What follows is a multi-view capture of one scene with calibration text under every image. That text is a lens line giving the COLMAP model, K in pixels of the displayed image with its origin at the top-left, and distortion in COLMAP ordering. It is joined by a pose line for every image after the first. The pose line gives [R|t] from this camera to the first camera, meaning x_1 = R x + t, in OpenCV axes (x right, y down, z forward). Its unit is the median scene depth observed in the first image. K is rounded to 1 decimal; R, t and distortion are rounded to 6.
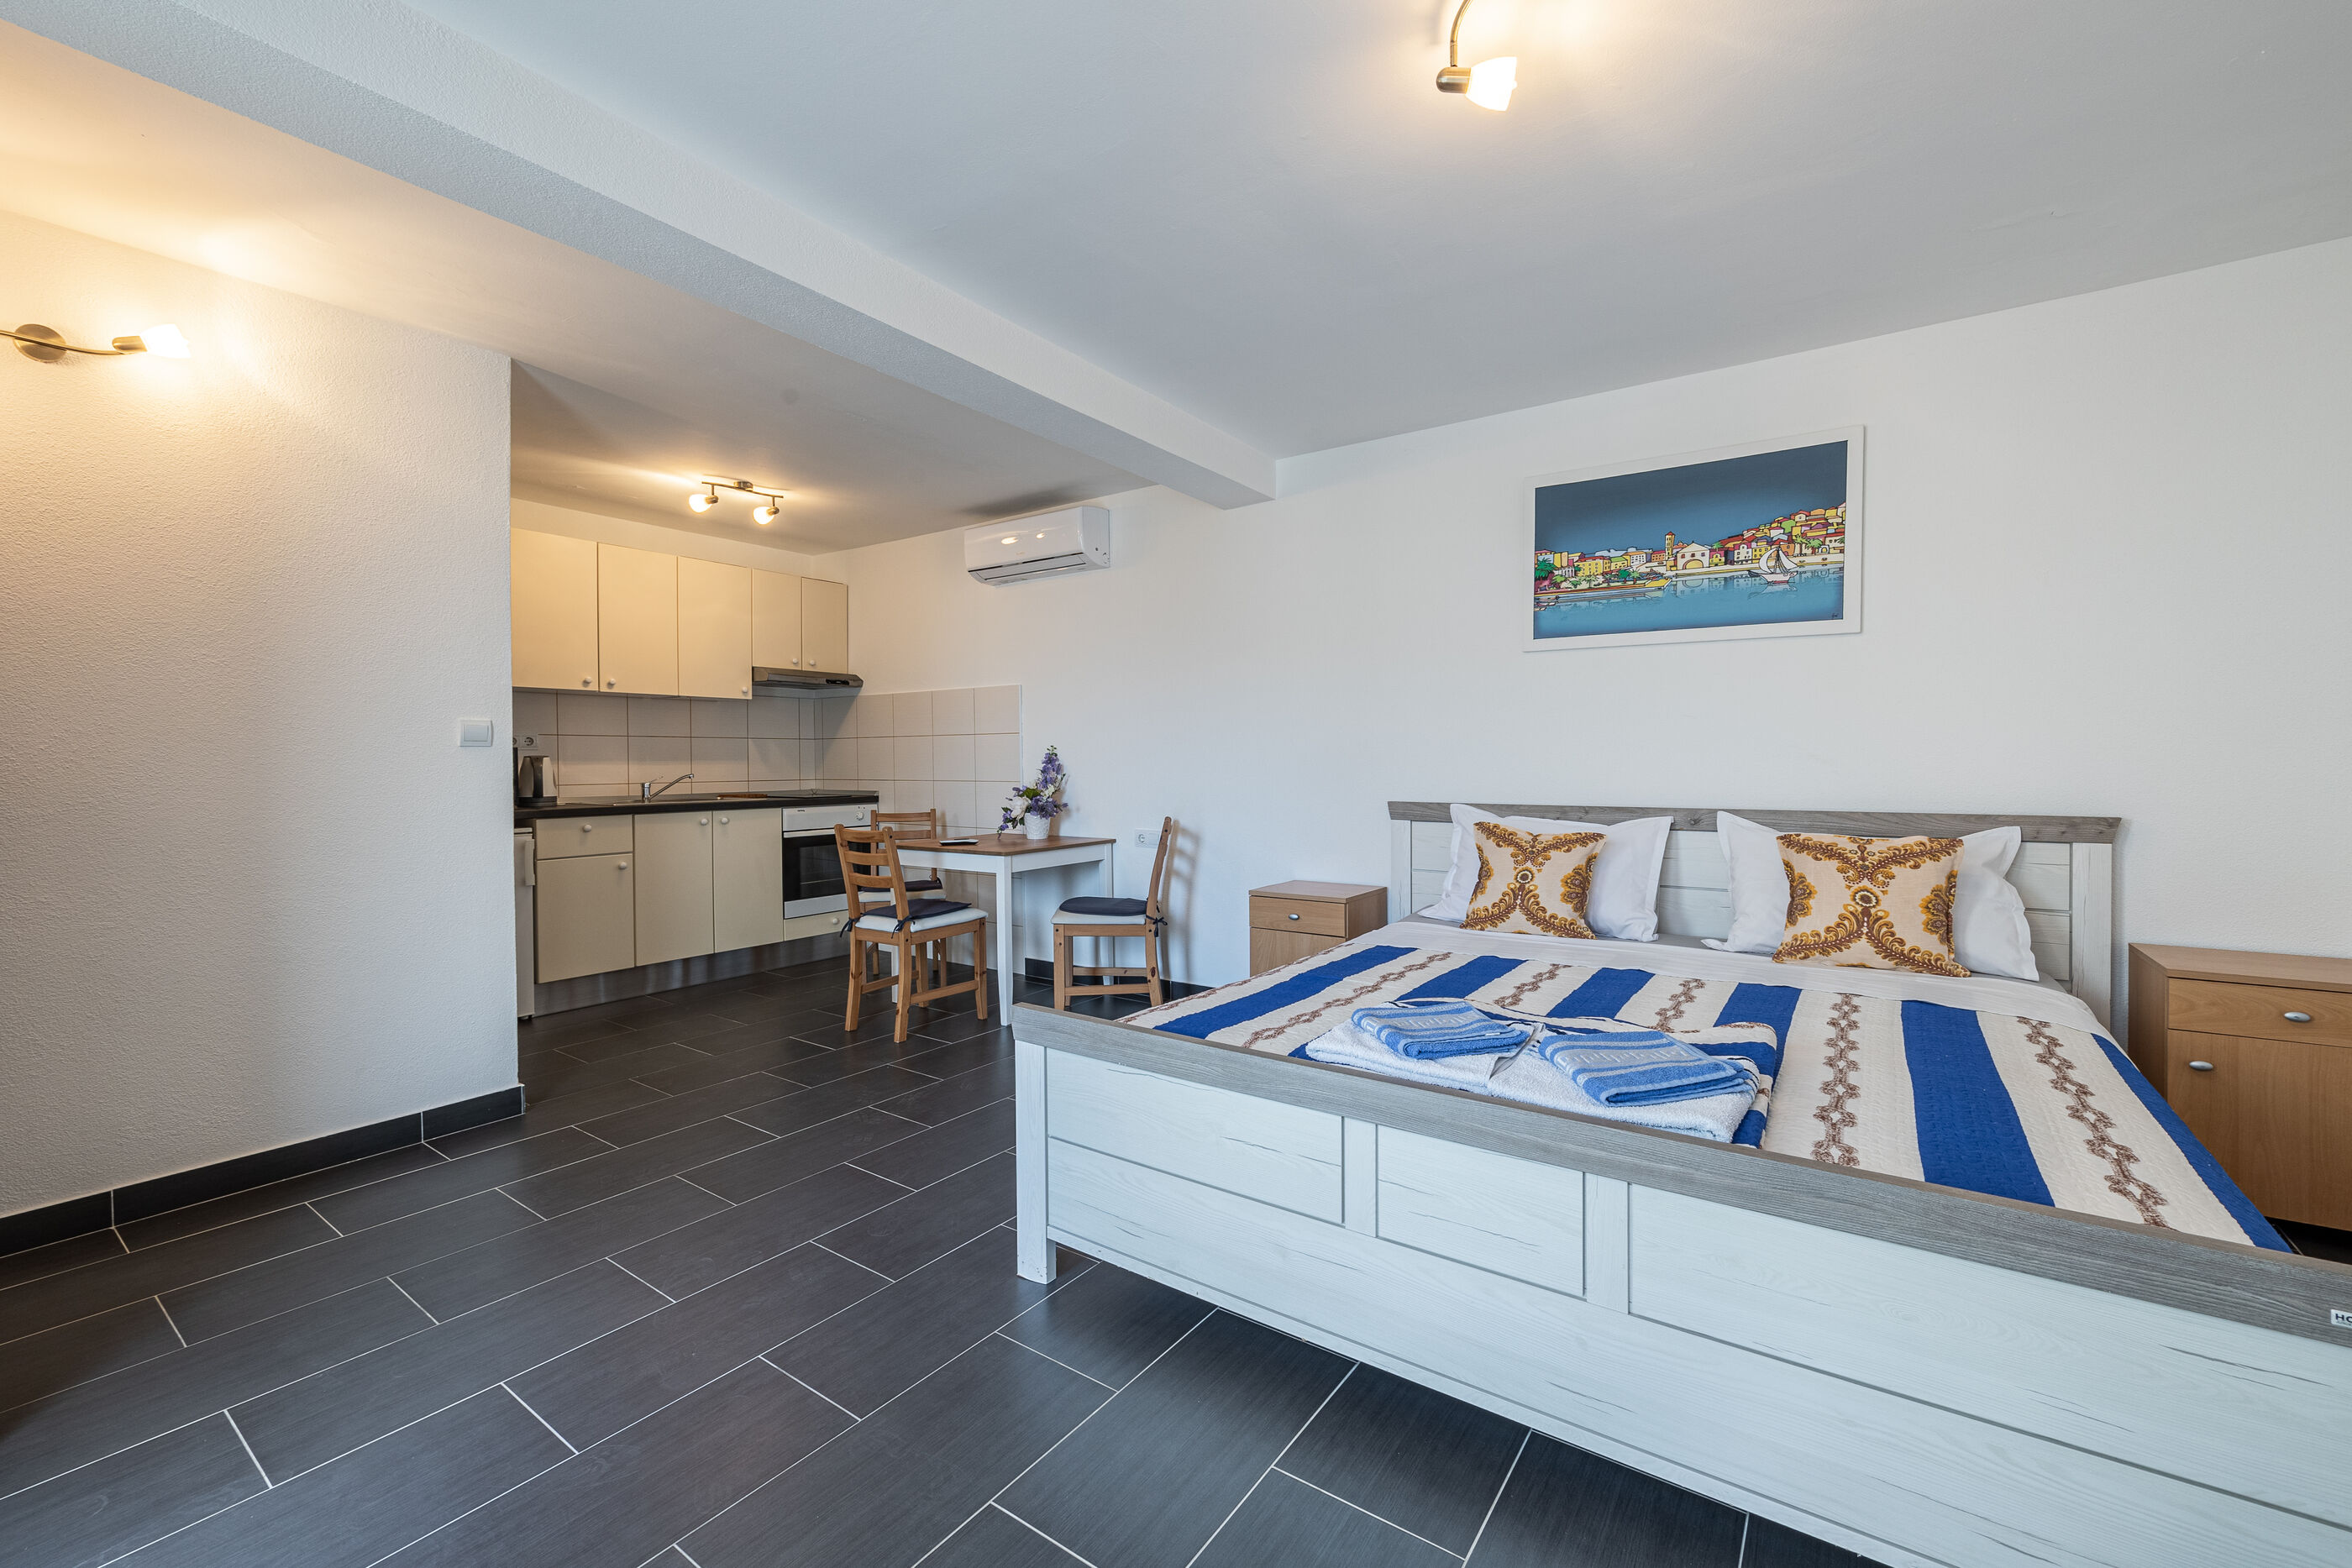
lens RADIAL K [[964.3, 0, 1174.0], [0, 964.3, 765.1], [0, 0, 1]] dist [0.012374, -0.003043]
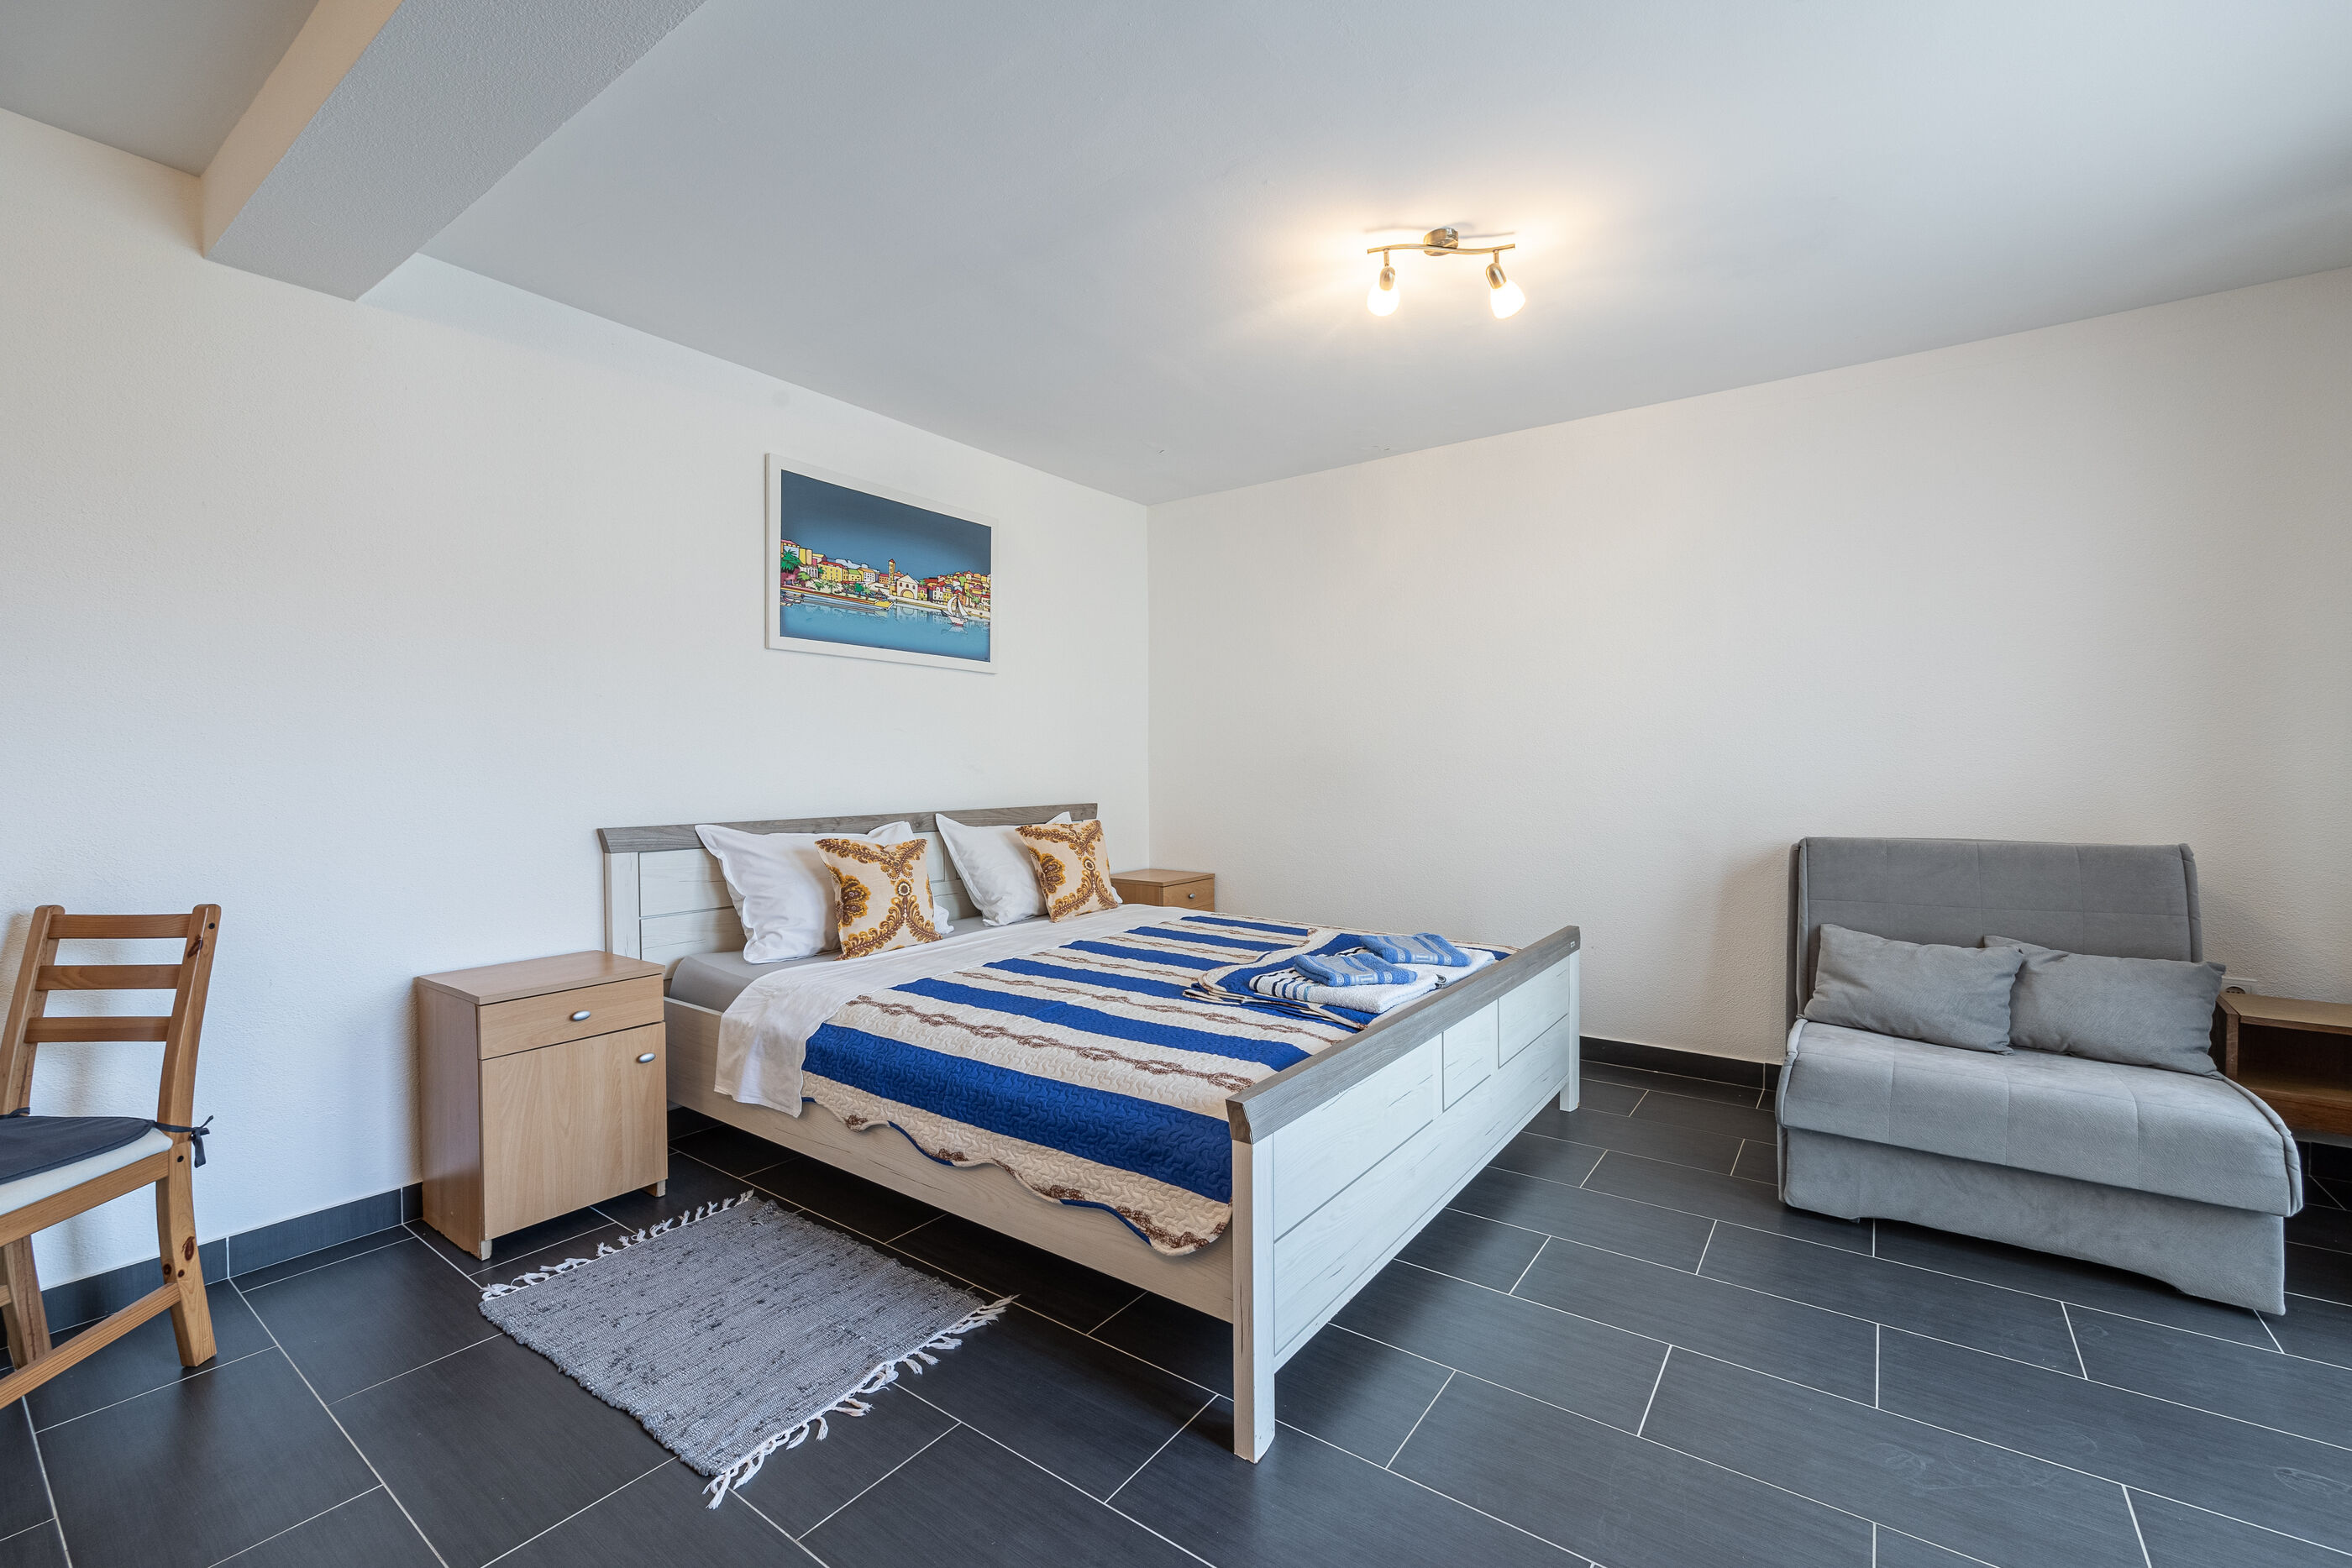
lens RADIAL K [[964.3, 0, 1201.1], [0, 964.3, 773.8], [0, 0, 1]] dist [0.012374, -0.003043]
pose [[0.014921, -0.004369, 0.999879, -0.456978], [0.010541, 0.999936, 0.004212, -0.001298], [-0.999833, 0.010477, 0.014966, 0.518782]]
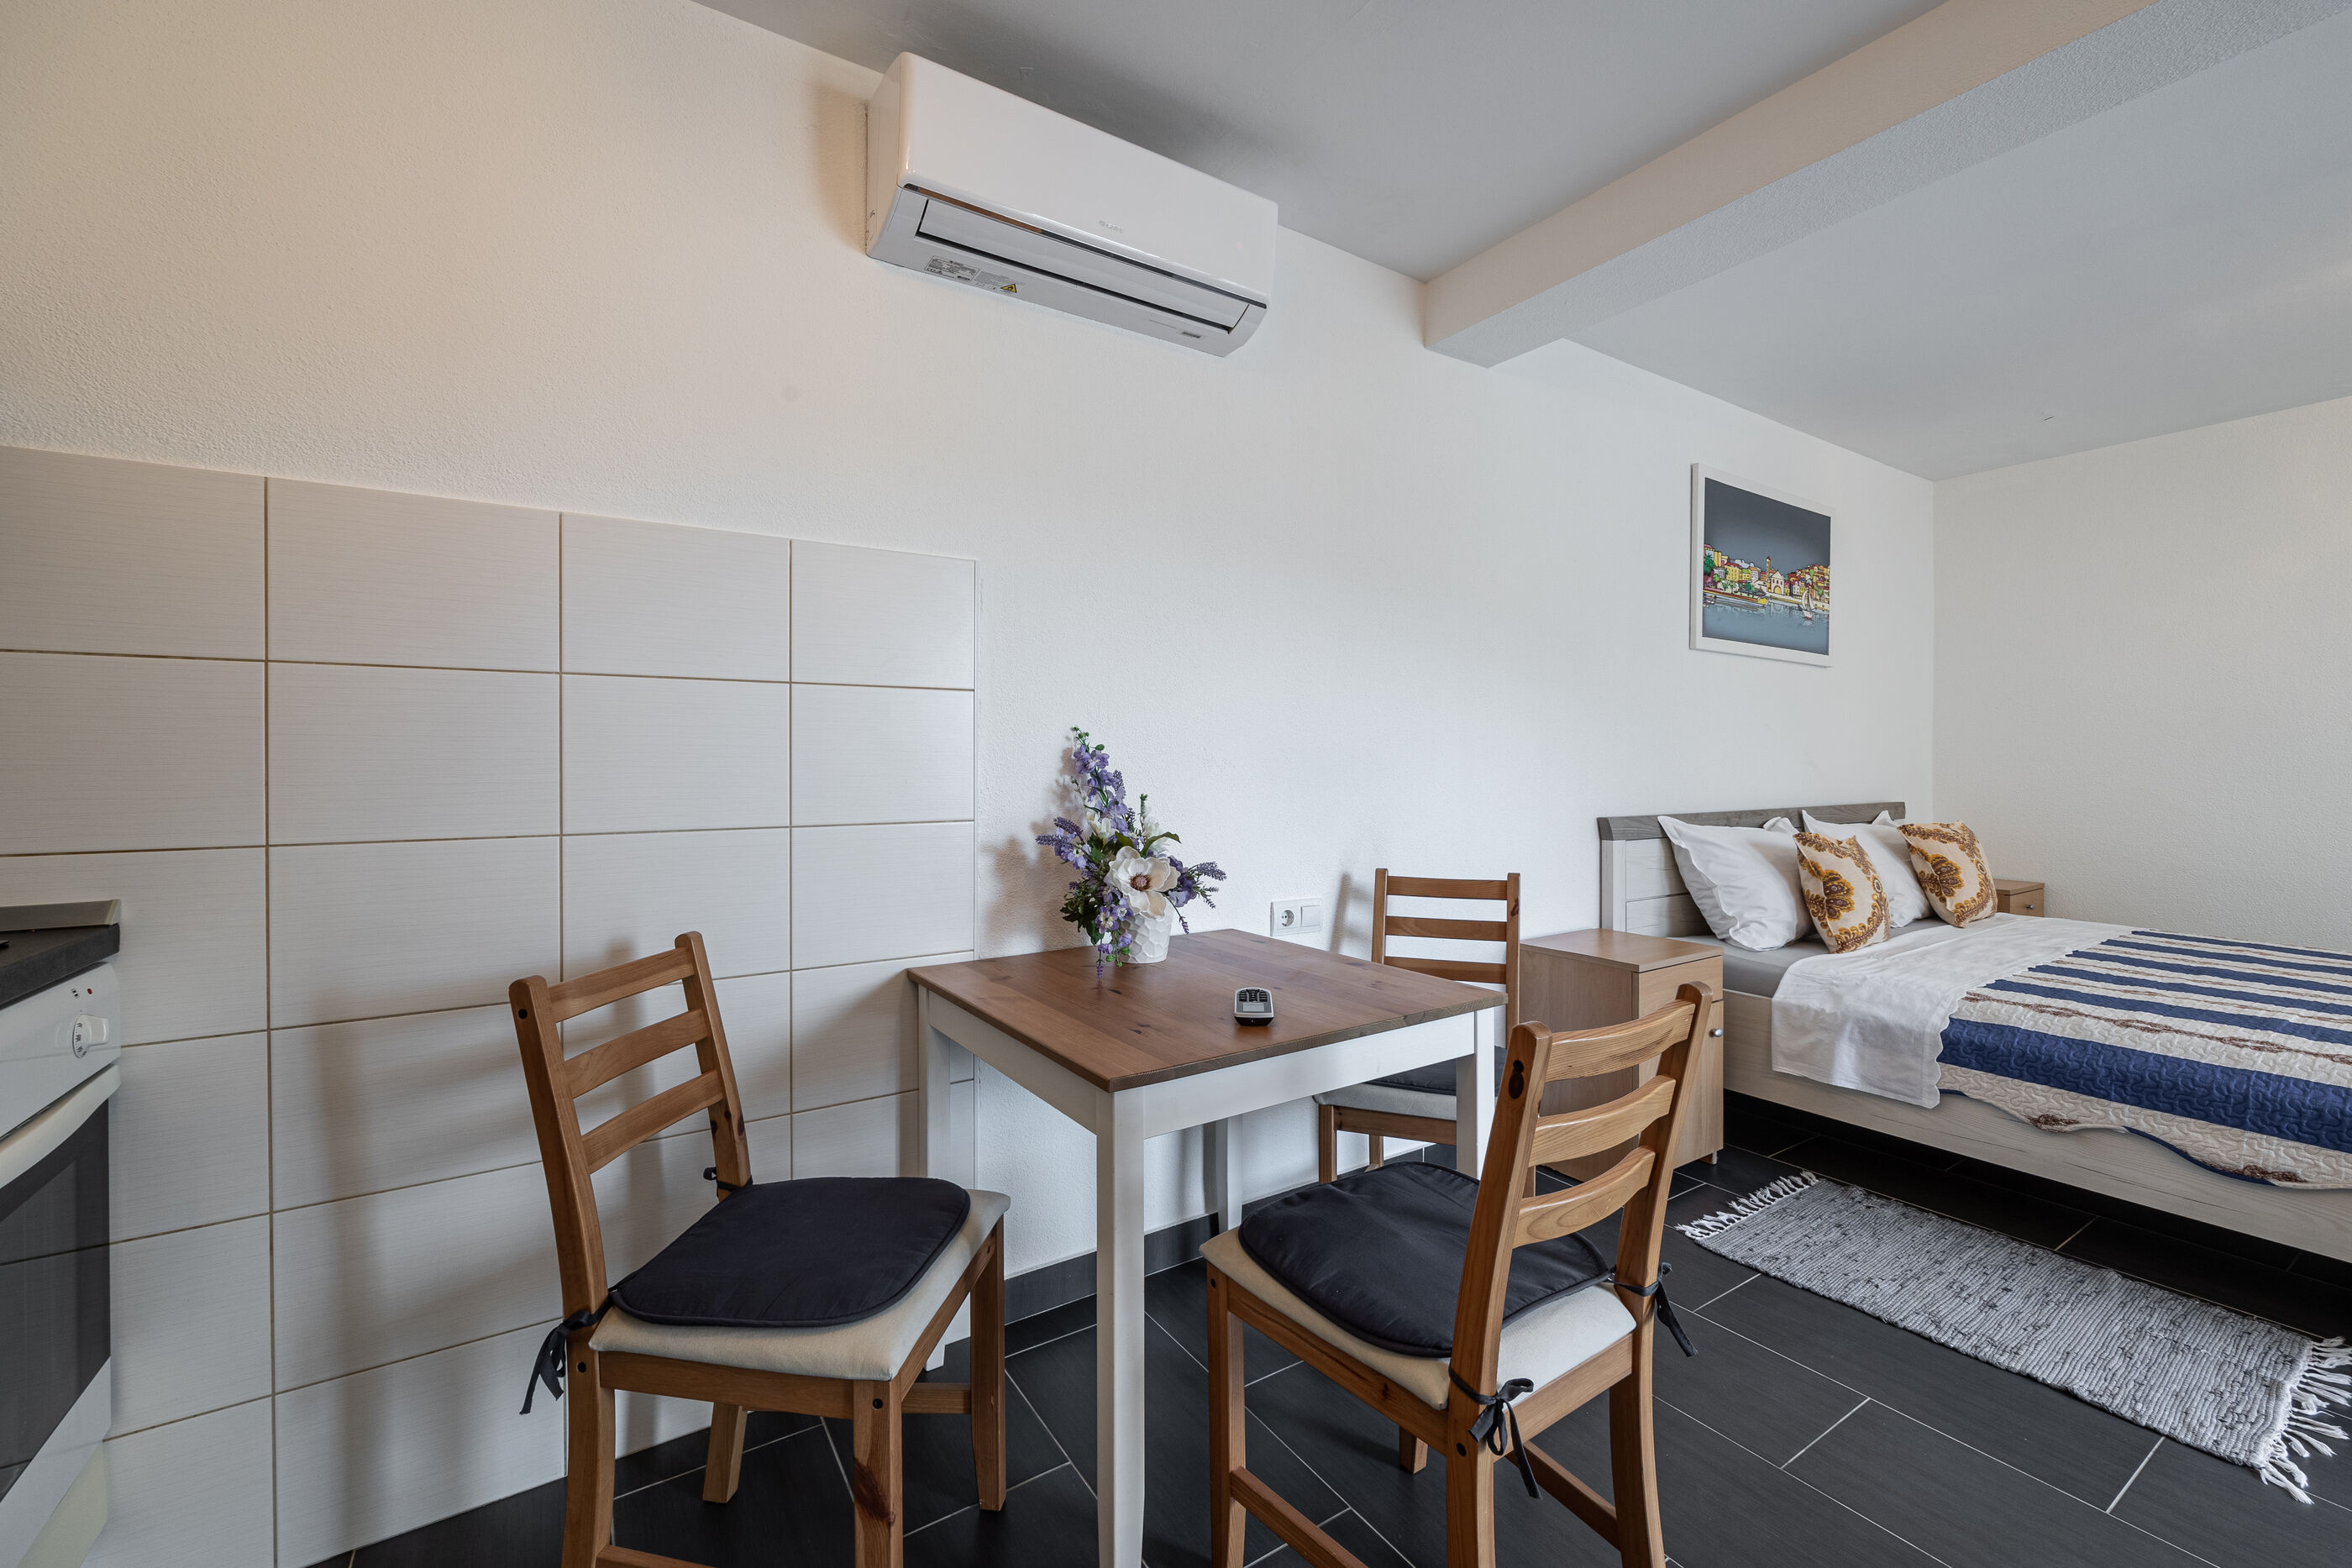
lens RADIAL K [[964.3, 0, 1253.8], [0, 964.3, 761.5], [0, 0, 1]] dist [0.012374, -0.003043]
pose [[0.355698, 0.005210, 0.934586, -0.577127], [0.004978, 0.999960, -0.007469, -0.003542], [-0.934588, 0.007309, 0.355658, 0.936075]]
